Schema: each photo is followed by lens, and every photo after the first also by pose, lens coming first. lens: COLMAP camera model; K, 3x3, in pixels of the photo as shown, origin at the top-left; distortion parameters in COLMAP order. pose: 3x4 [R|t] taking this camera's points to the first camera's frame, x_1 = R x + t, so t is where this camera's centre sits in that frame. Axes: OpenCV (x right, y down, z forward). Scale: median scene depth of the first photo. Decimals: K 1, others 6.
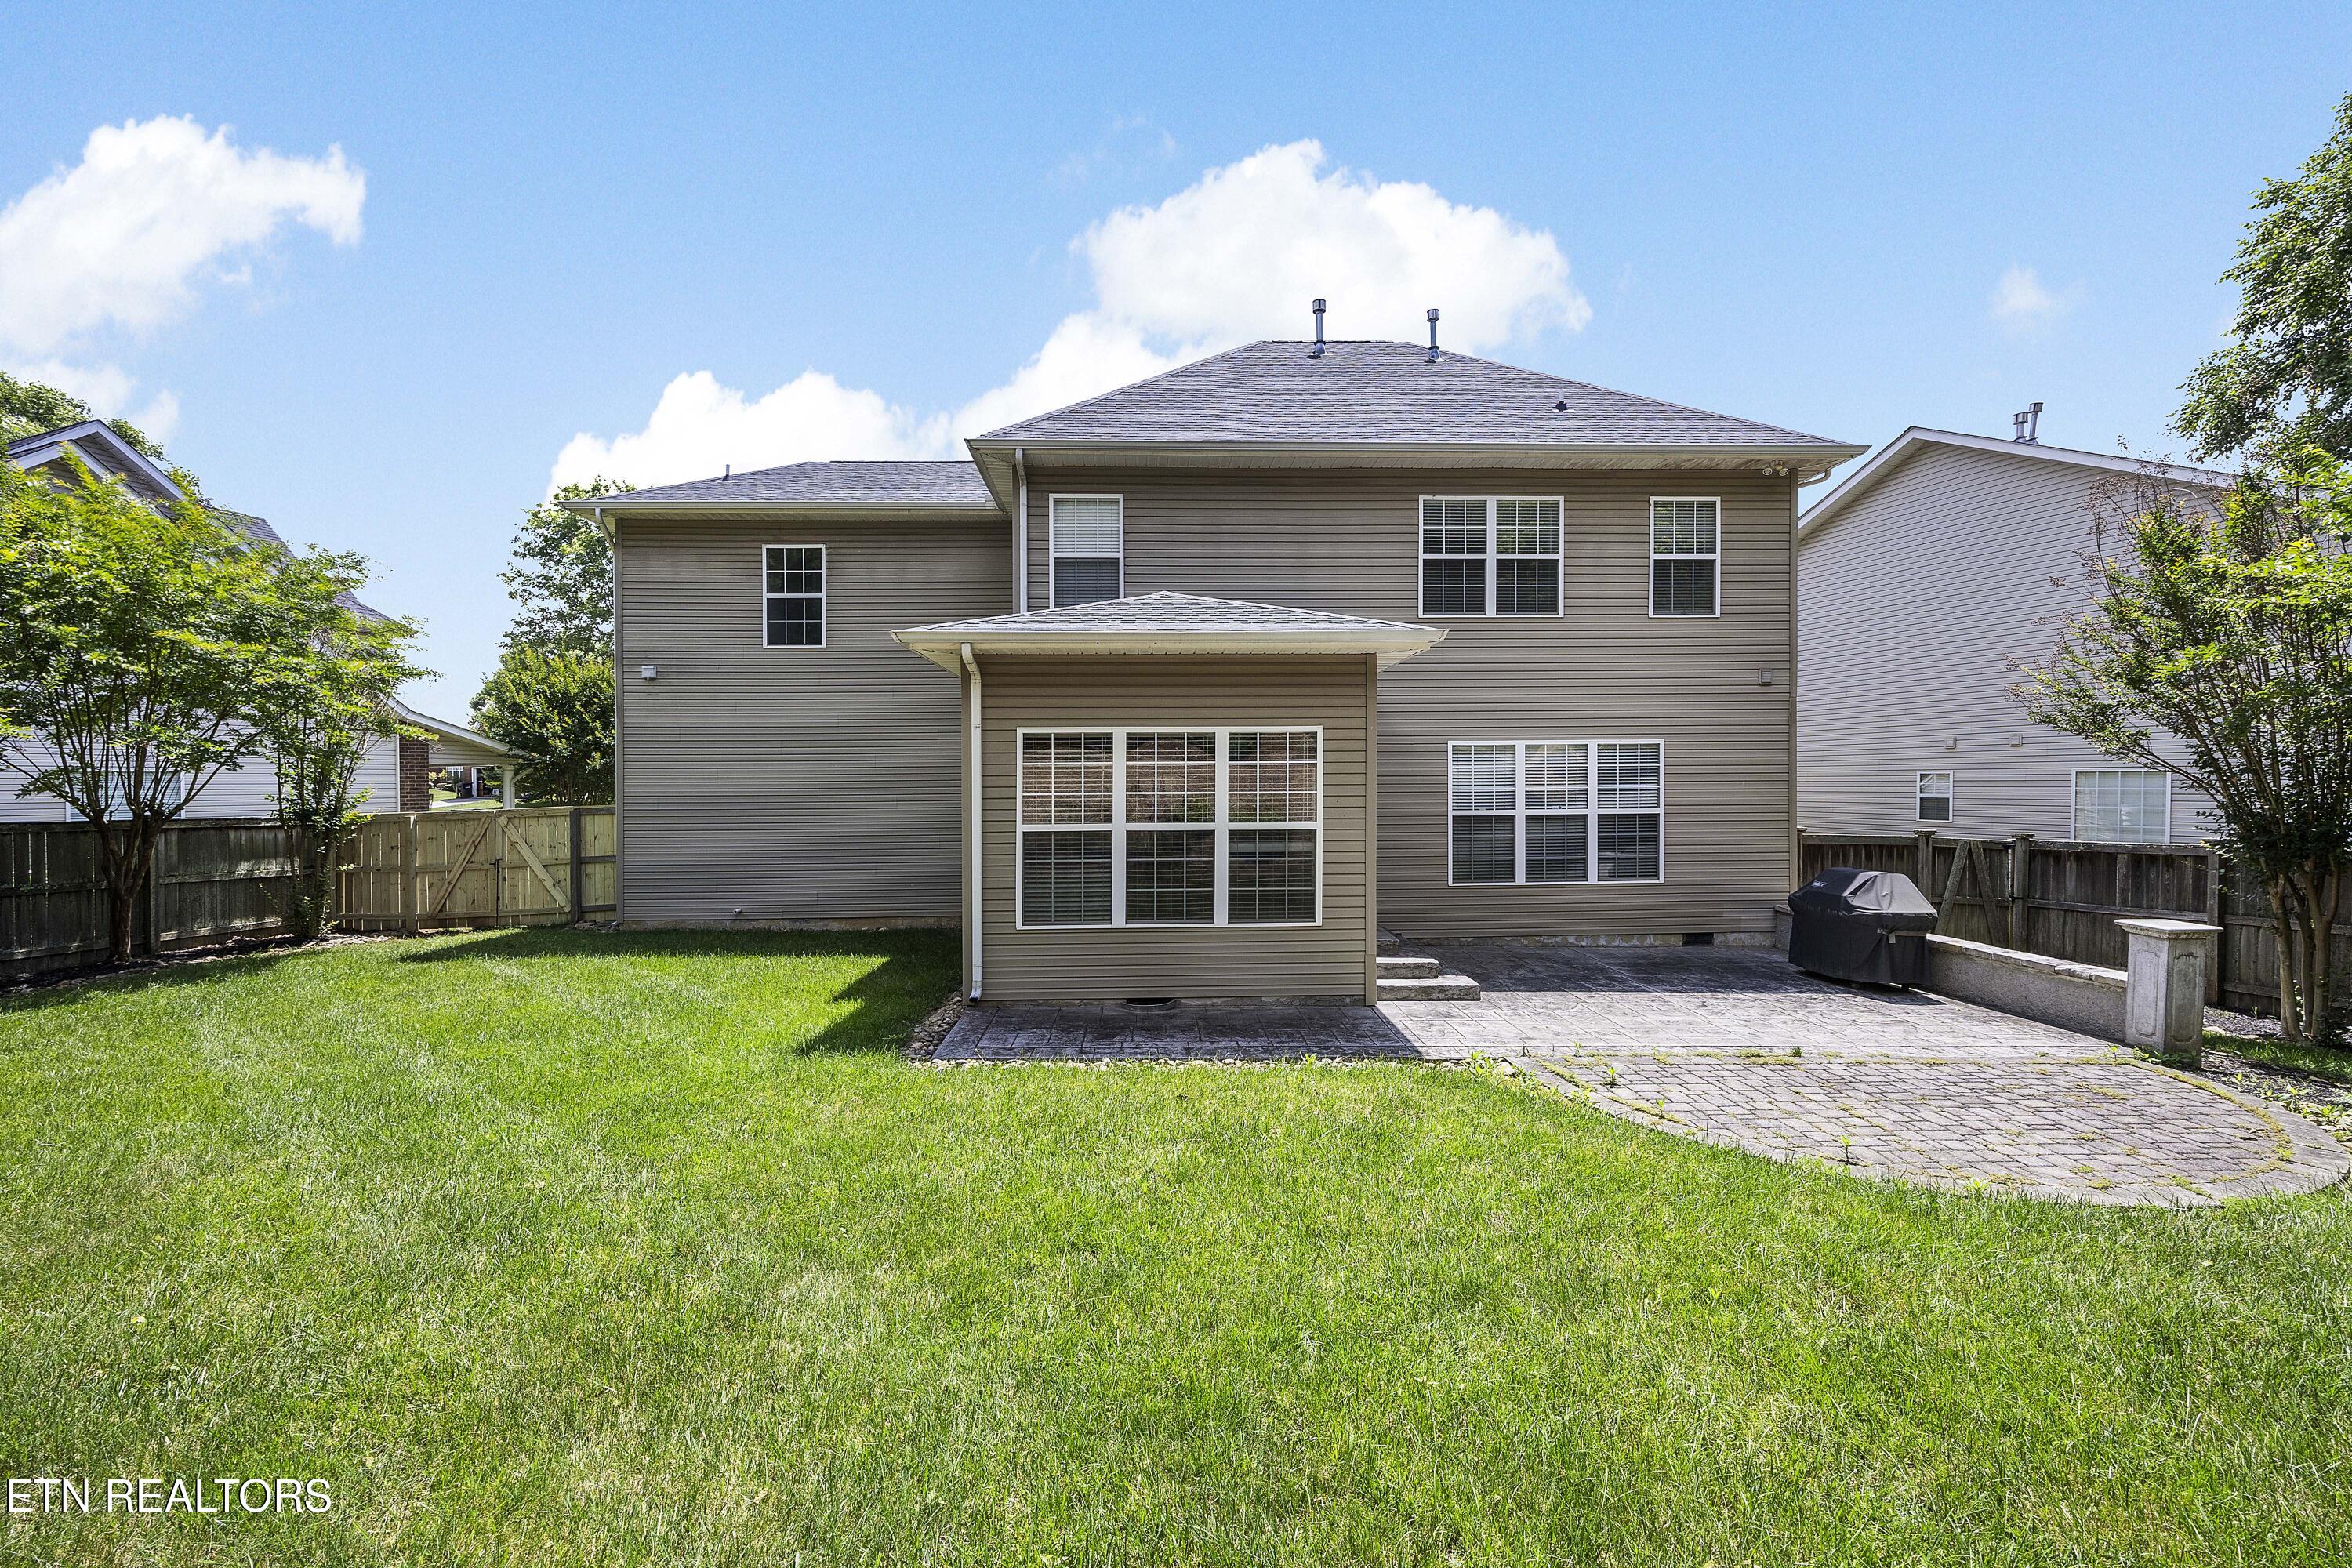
lens RADIAL K [[985.2, 0, 1176.0], [0, 985.2, 784.0], [0, 0, 1]] dist [0.000734, -0.000087]
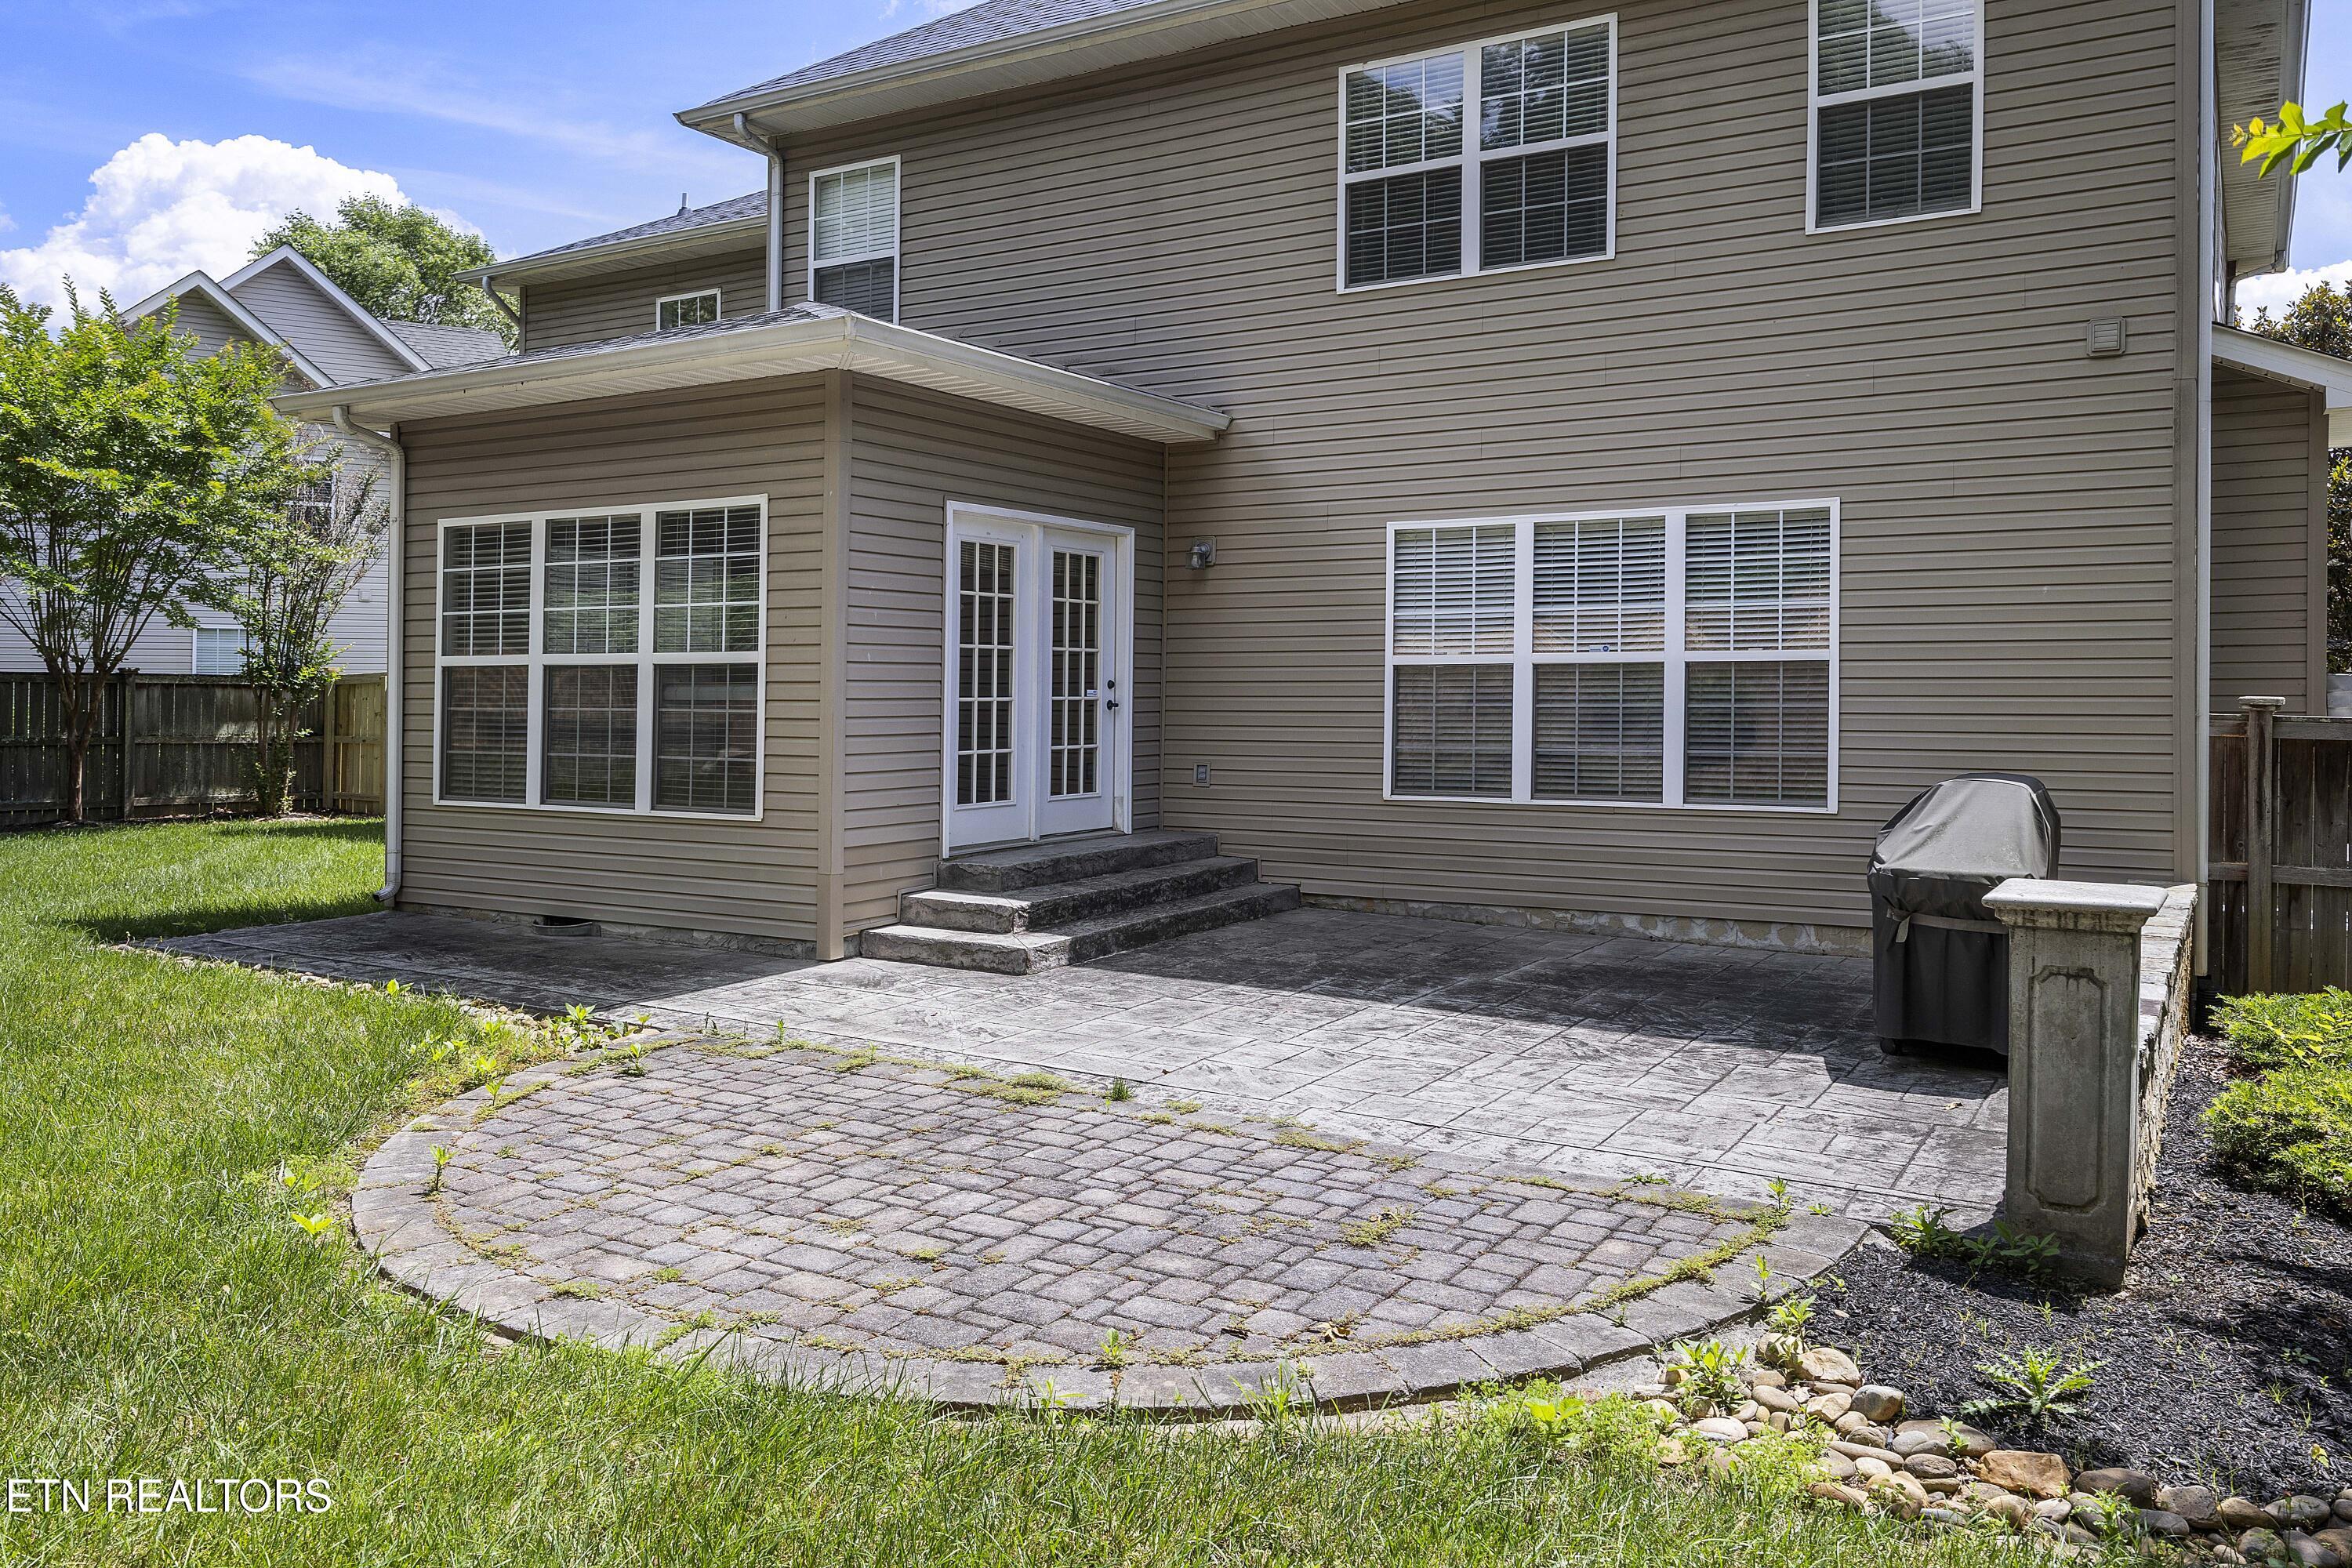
lens RADIAL K [[1716.8, 0, 1175.8], [0, 1716.8, 647.4], [0, 0, 1]] dist [-0.001974, 0.001055]
pose [[0.844386, -0.007399, -0.535684, 0.681508], [-0.002258, 0.999847, -0.017370, 0.039364], [0.535730, 0.015877, 0.844240, 0.174071]]
